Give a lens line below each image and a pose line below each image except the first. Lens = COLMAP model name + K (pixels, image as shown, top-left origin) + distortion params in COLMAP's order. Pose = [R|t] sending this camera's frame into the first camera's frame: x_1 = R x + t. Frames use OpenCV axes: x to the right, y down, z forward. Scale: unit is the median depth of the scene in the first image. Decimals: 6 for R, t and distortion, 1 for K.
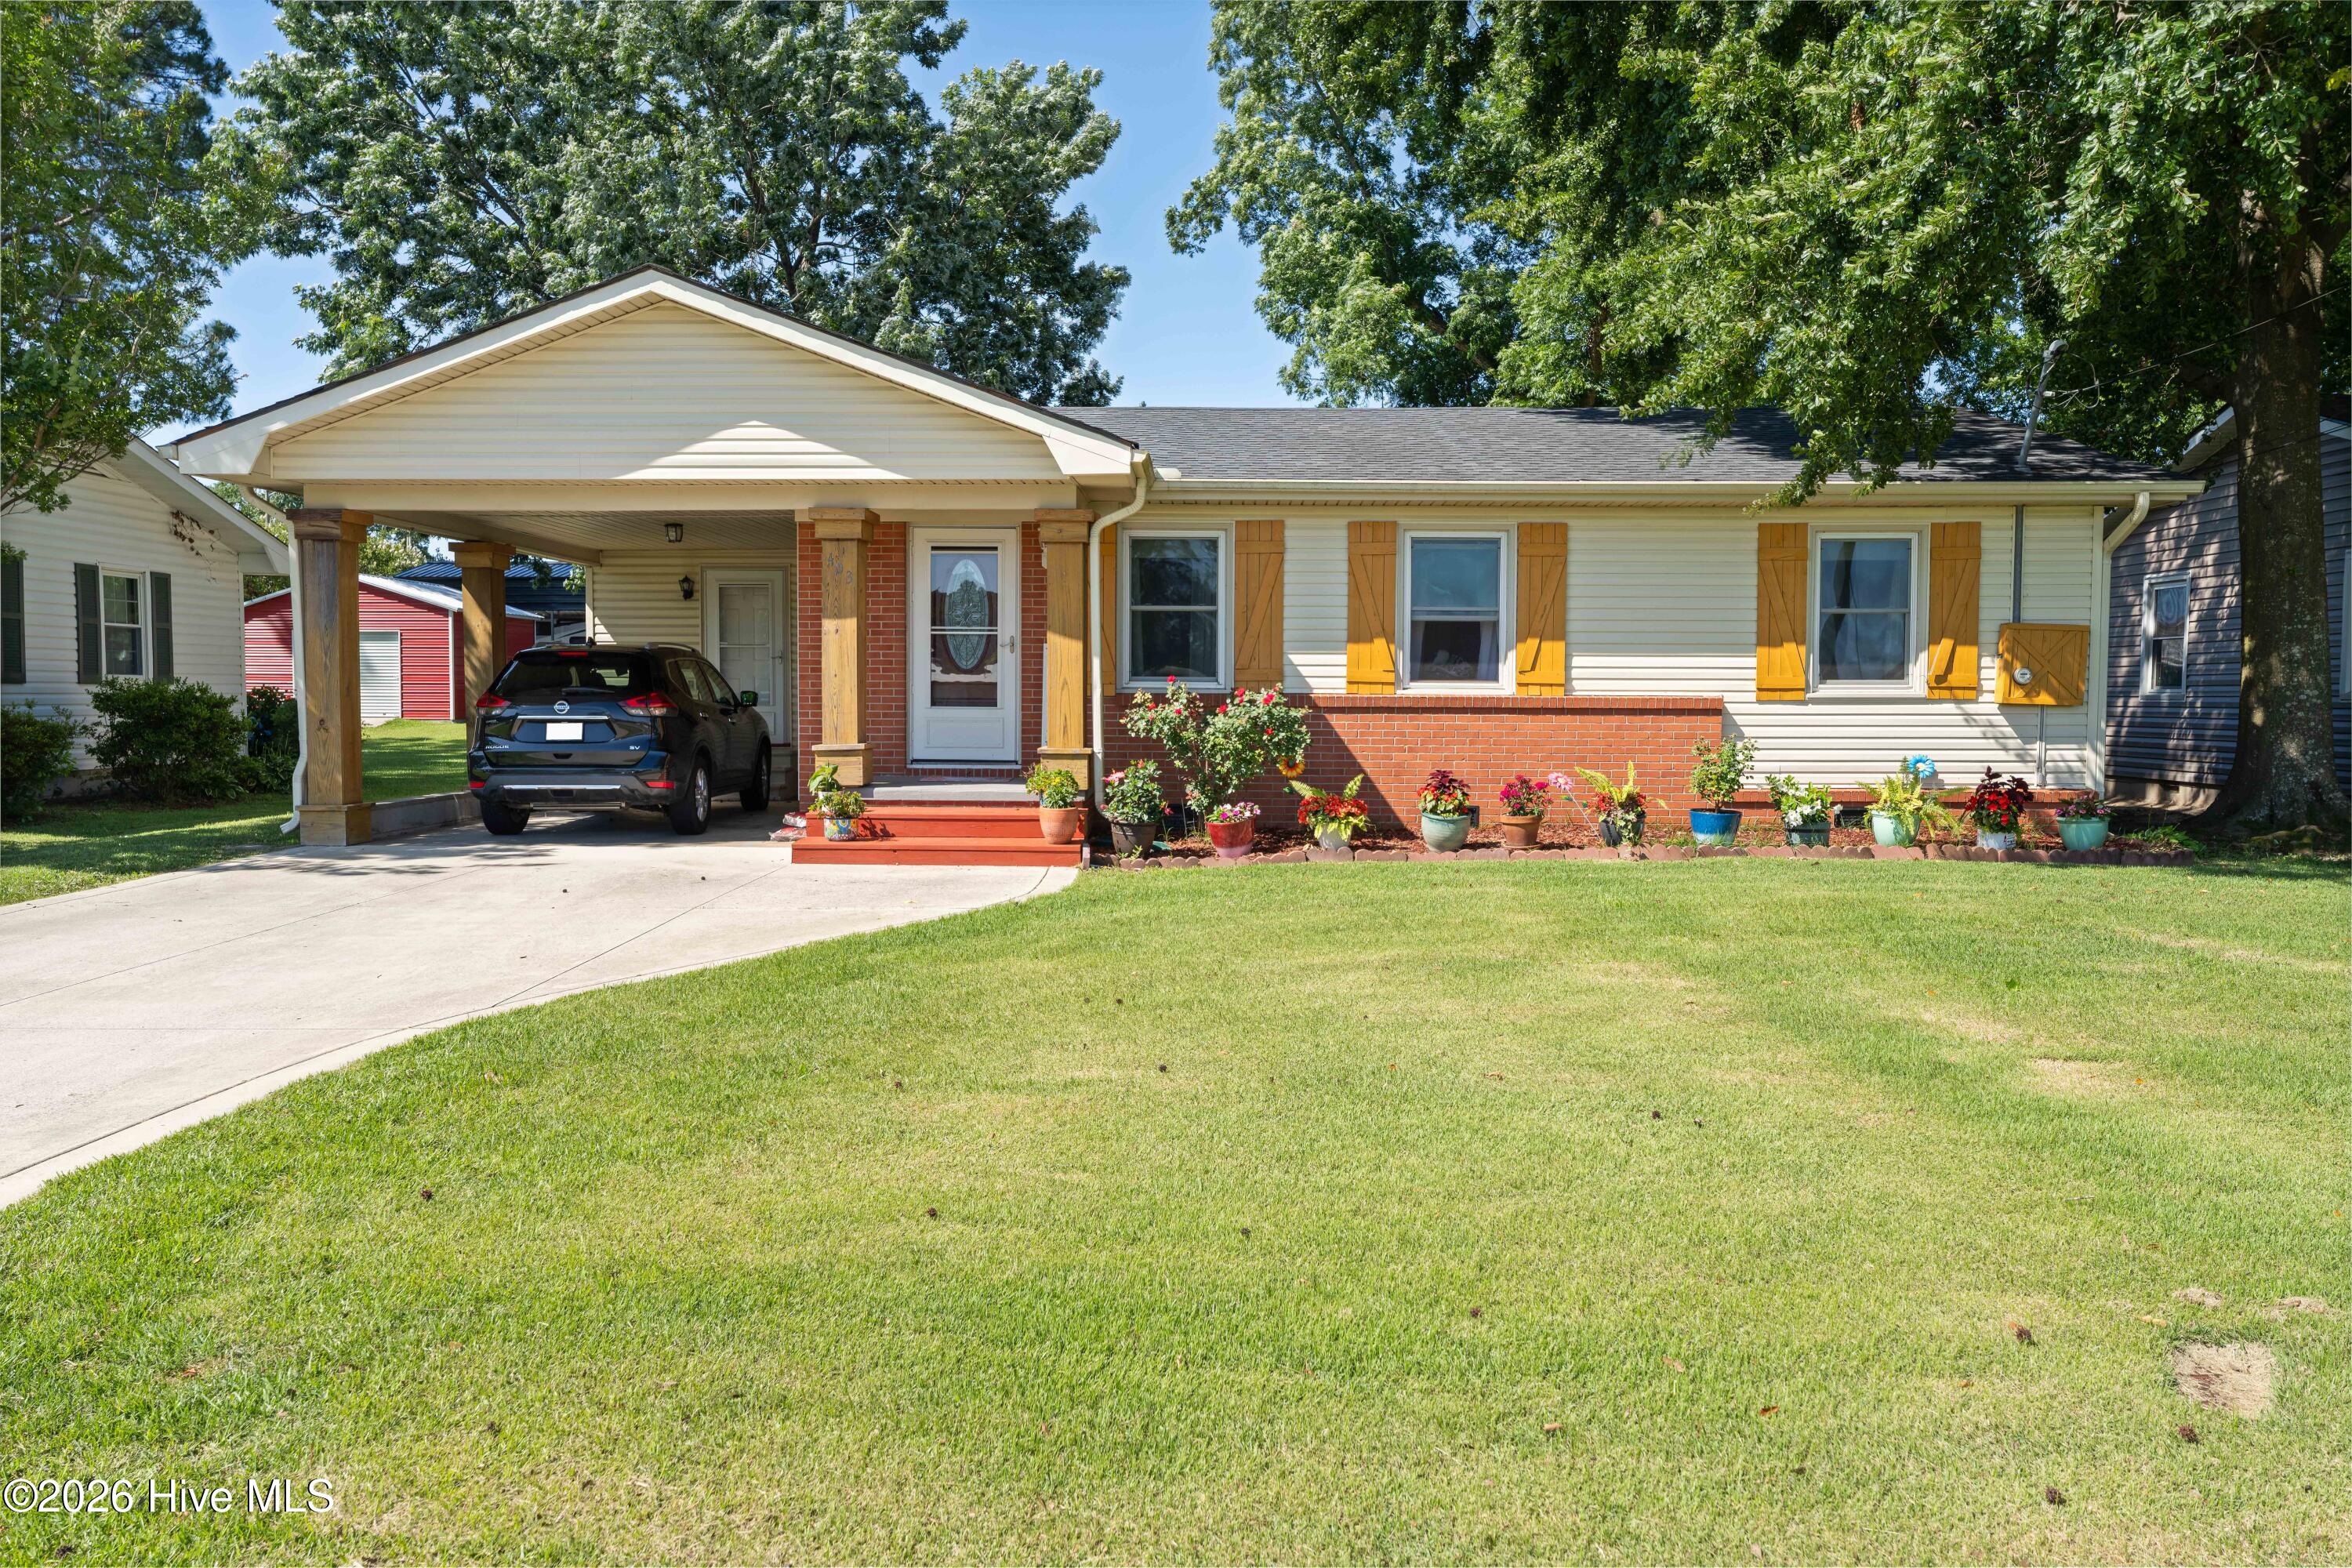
lens RADIAL K [[1636.1, 0, 1179.2], [0, 1636.1, 777.2], [0, 0, 1]] dist [-0.002982, -0.001448]
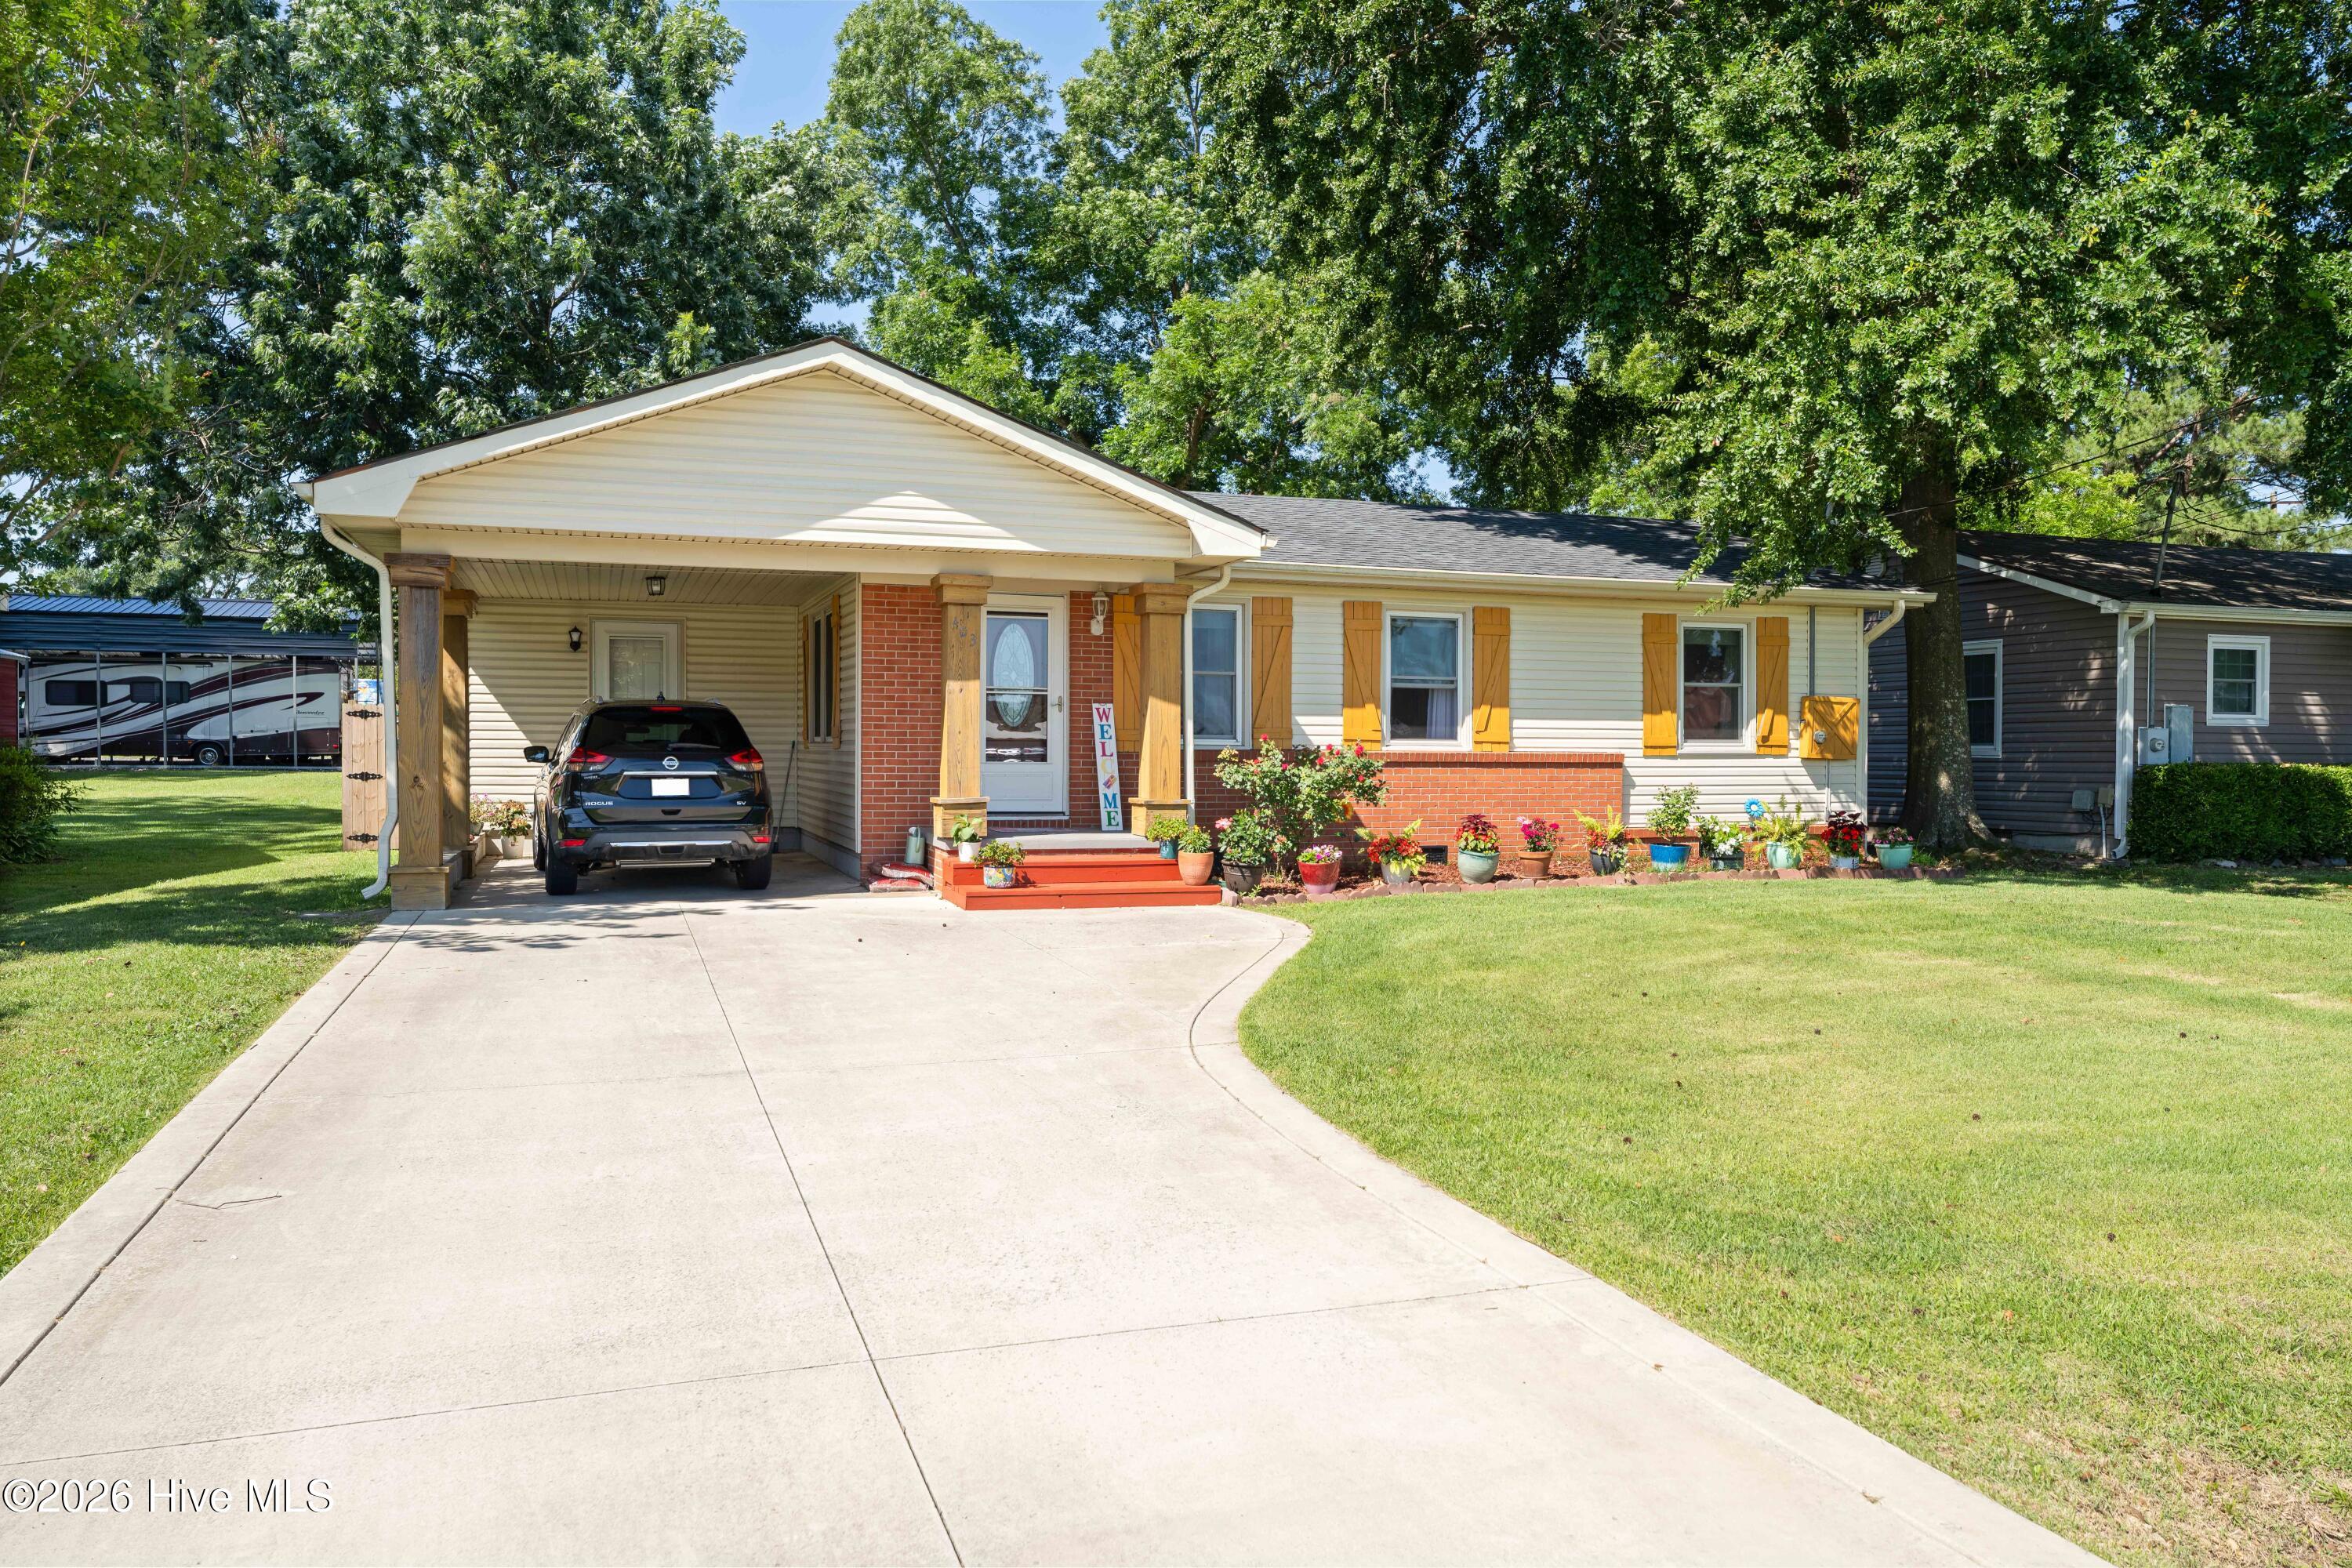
lens RADIAL K [[1636.1, 0, 1170.0], [0, 1636.1, 789.8], [0, 0, 1]] dist [-0.002982, -0.001448]
pose [[0.935996, -0.007436, 0.351931, -0.418657], [0.016705, 0.999589, -0.023309, 0.001419], [-0.351613, 0.027697, 0.935736, -0.030988]]
